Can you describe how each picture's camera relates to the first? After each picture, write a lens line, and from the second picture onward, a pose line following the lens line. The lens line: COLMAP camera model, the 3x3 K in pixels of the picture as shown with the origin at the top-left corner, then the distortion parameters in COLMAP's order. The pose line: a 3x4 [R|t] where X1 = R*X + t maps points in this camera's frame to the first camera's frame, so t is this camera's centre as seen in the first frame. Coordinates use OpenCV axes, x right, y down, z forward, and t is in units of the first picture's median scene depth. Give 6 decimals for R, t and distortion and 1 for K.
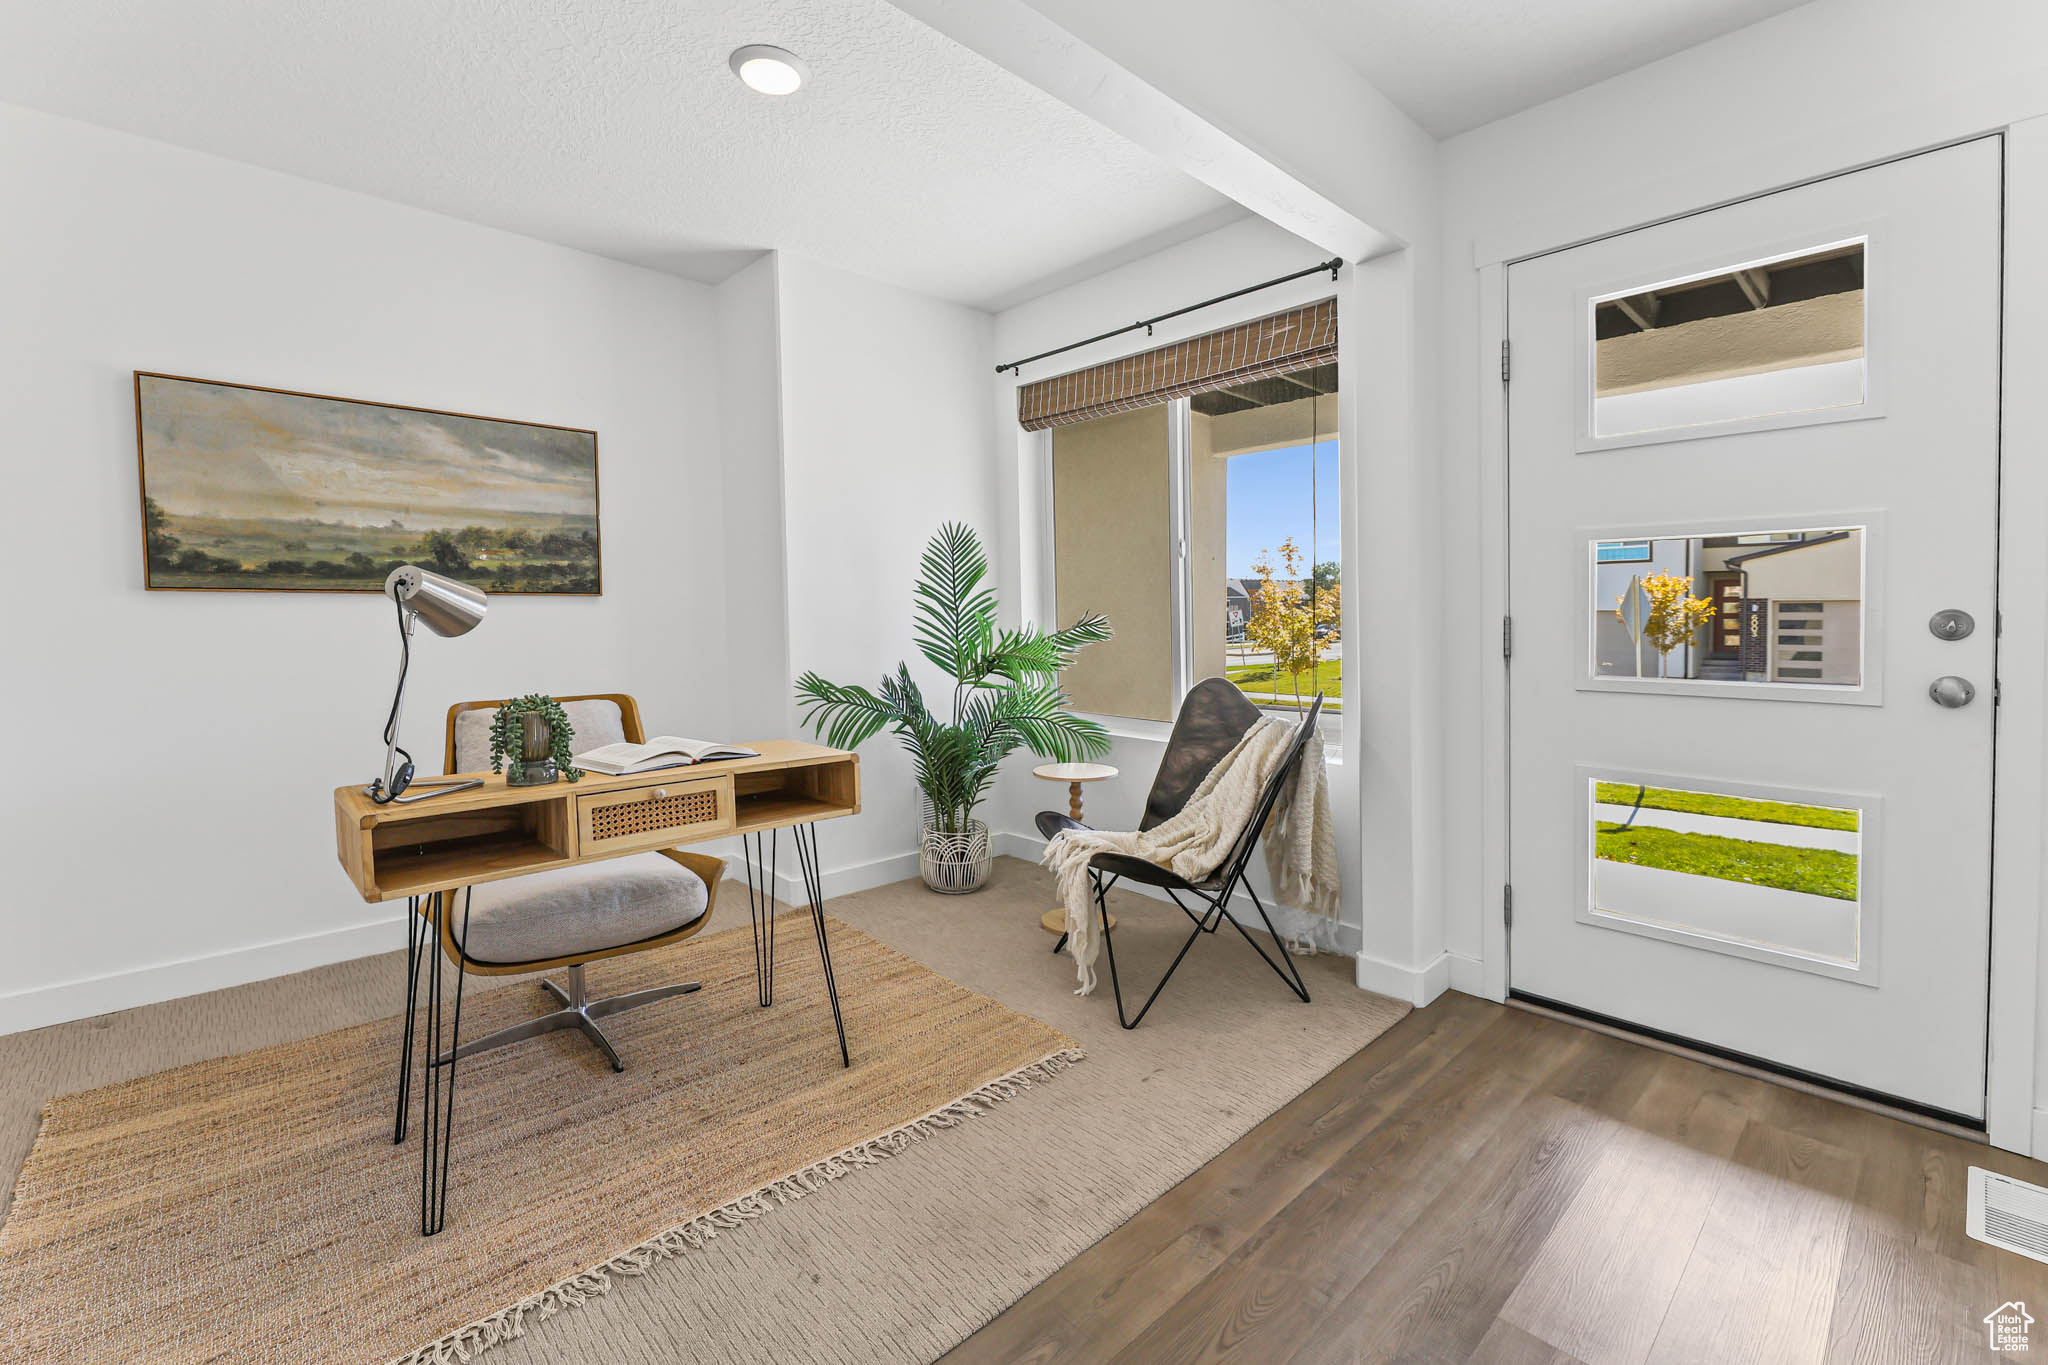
lens RADIAL K [[848.3, 0, 1020.8], [0, 848.3, 651.2], [0, 0, 1]] dist [-0.000589, -0.000377]
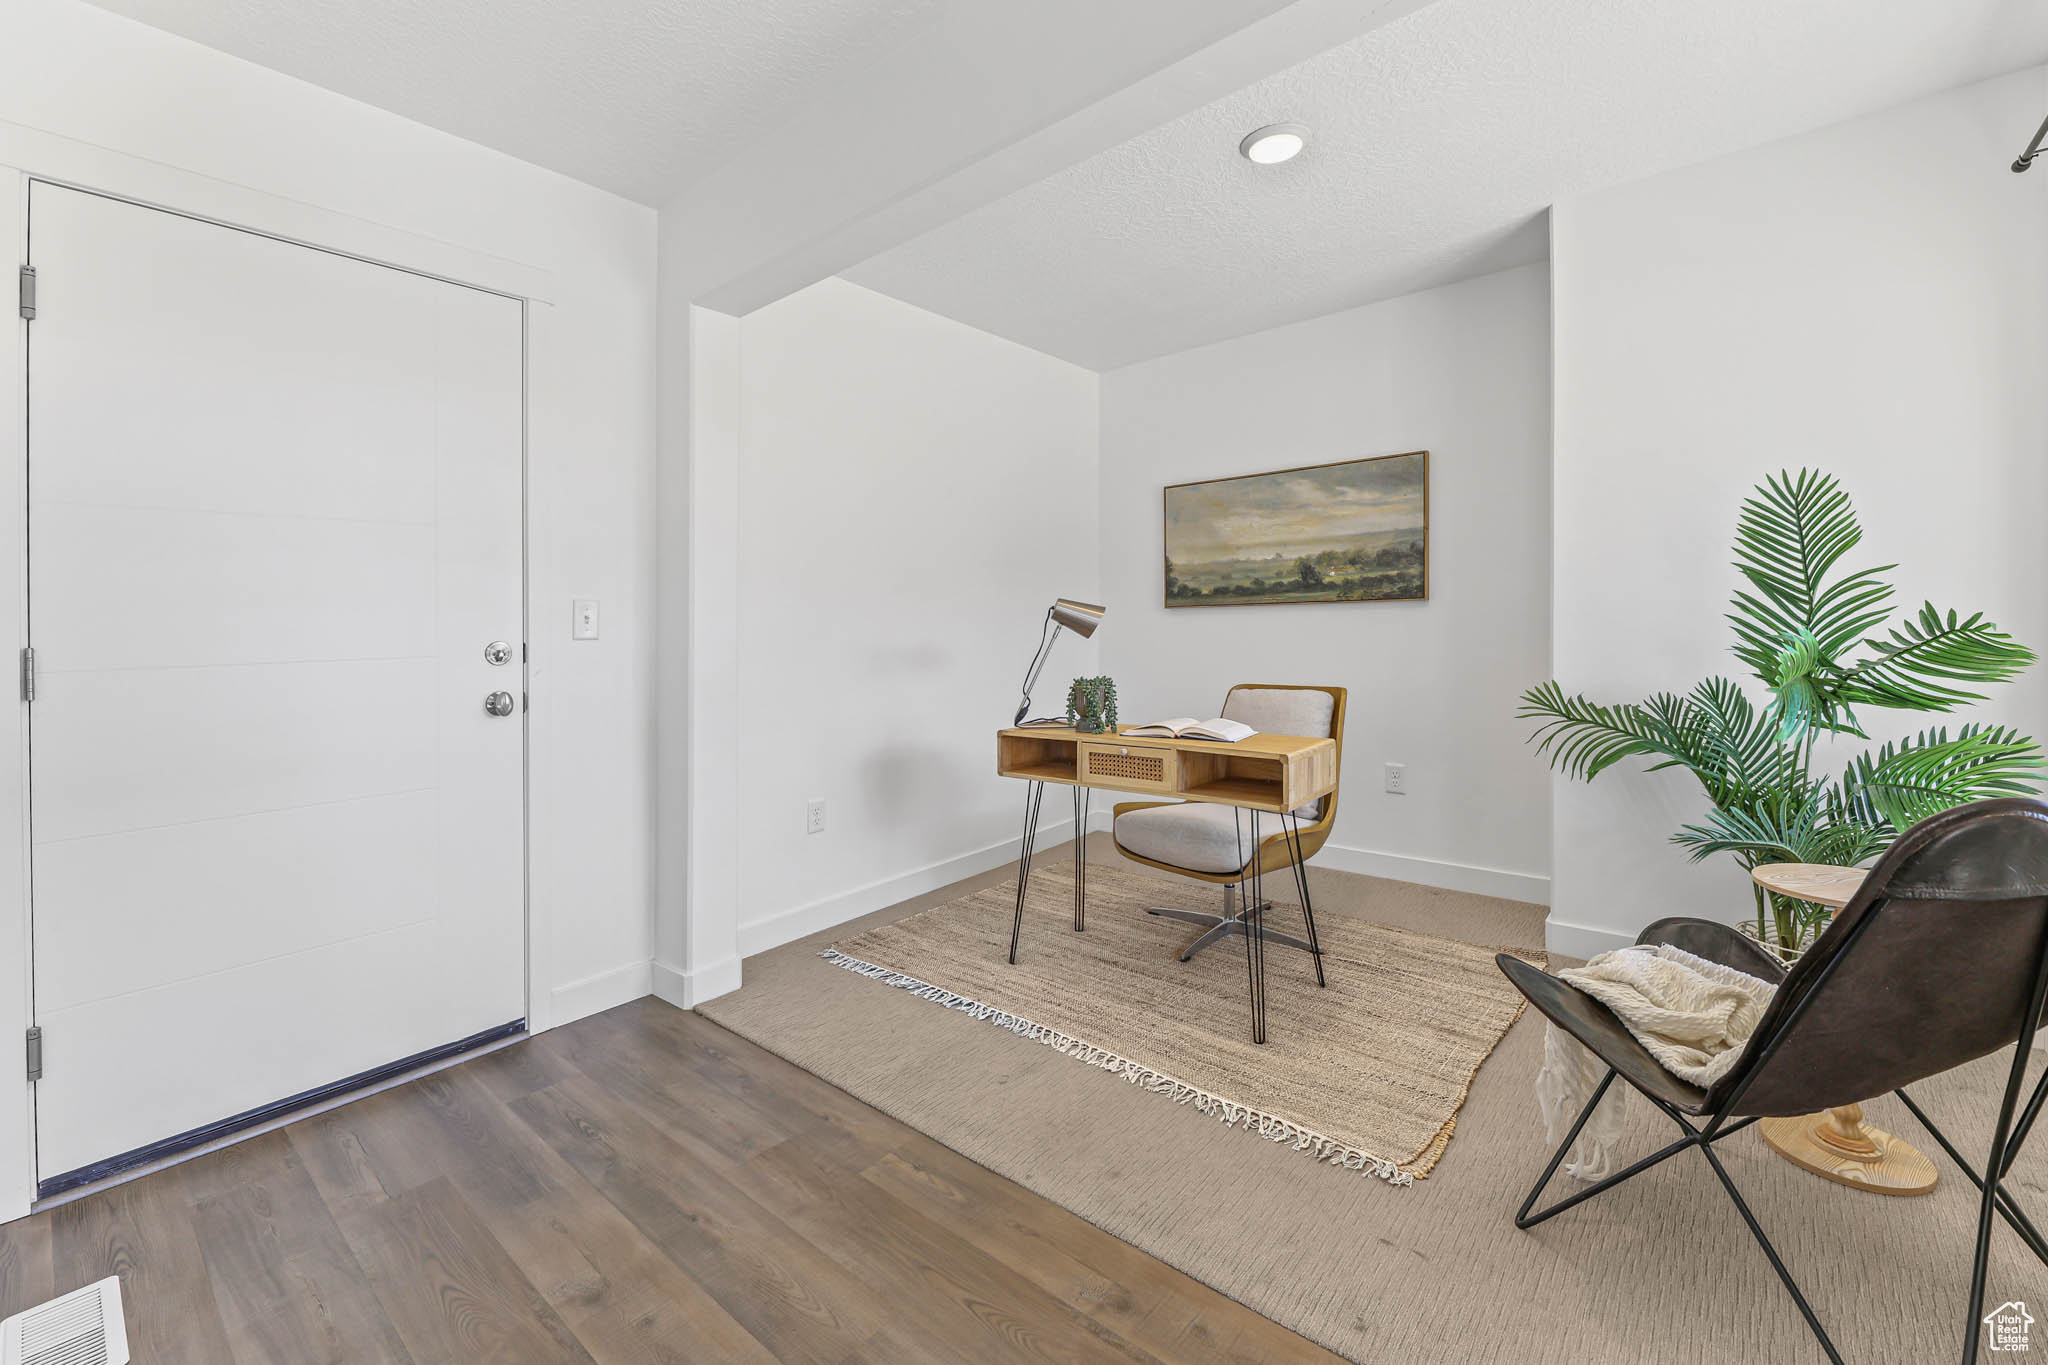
lens RADIAL K [[849.1, 0, 1047.5], [0, 849.1, 627.5], [0, 0, 1]] dist [-0.001657, -0.000607]
pose [[0.154193, 0.003339, -0.988035, 0.601863], [-0.021198, 0.999775, 0.000070, -0.022917], [0.987813, 0.020934, 0.154229, 0.413350]]
